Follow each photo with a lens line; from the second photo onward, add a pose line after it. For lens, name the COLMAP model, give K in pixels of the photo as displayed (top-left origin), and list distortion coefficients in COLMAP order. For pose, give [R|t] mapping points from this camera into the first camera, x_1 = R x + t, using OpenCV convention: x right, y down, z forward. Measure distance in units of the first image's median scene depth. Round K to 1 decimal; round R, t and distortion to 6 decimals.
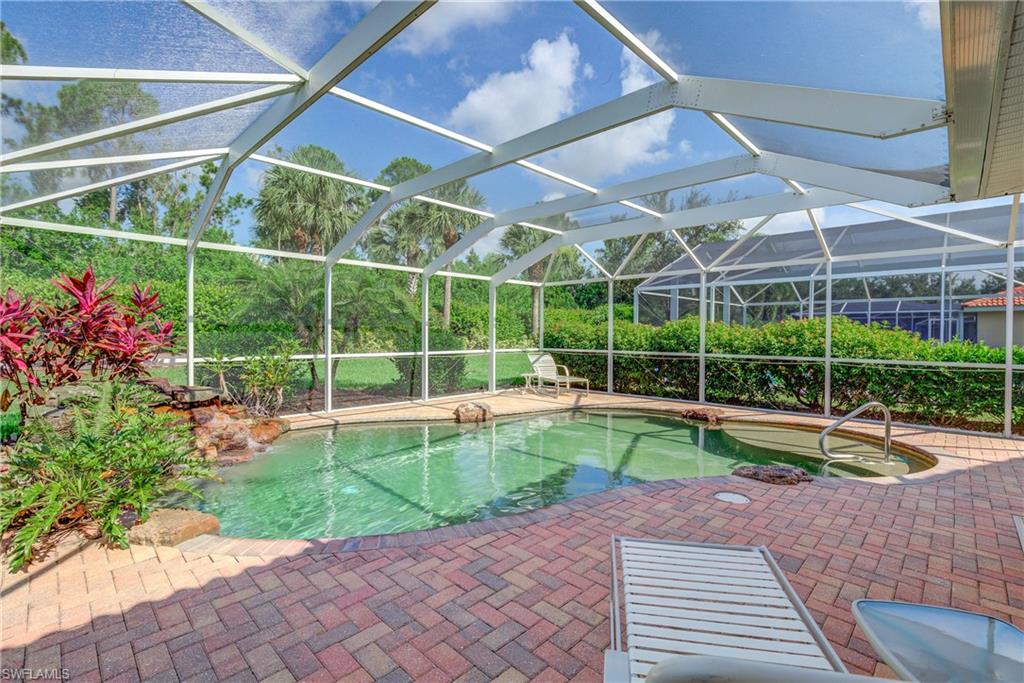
lens RADIAL K [[462.9, 0, 518.4], [0, 462.9, 341.4], [0, 0, 1]] dist [-0.015978, 0.002859]
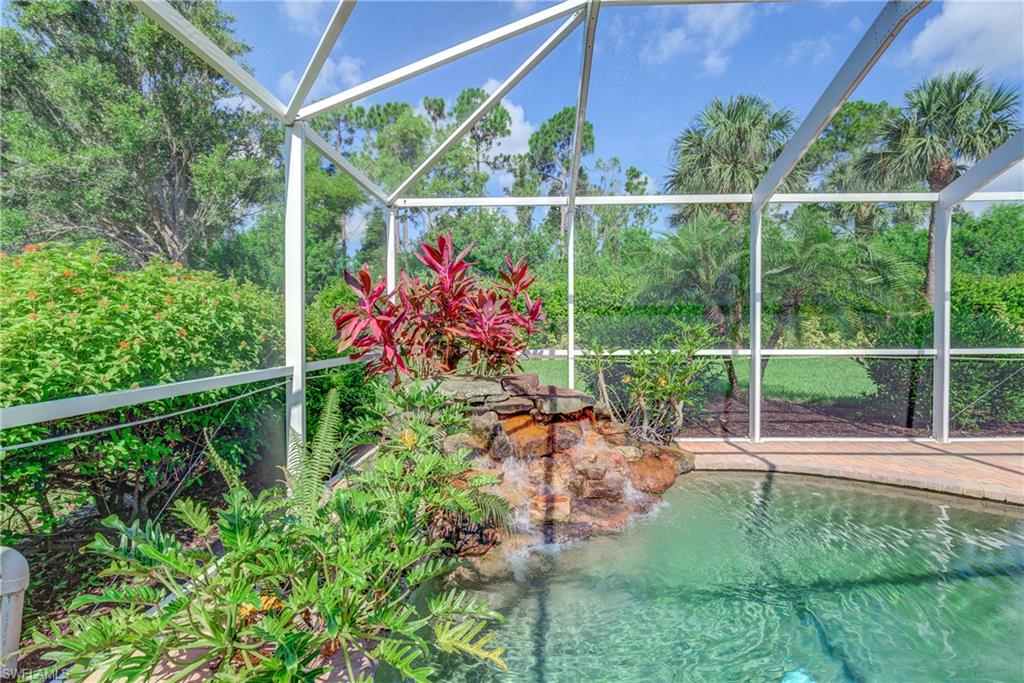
lens RADIAL K [[462.9, 0, 517.8], [0, 462.9, 337.3], [0, 0, 1]] dist [-0.015978, 0.002859]
pose [[0.660904, 0.004249, -0.750458, -0.150606], [-0.003140, 0.999991, 0.002896, 0.010525], [0.750464, 0.000442, 0.660912, 0.332044]]
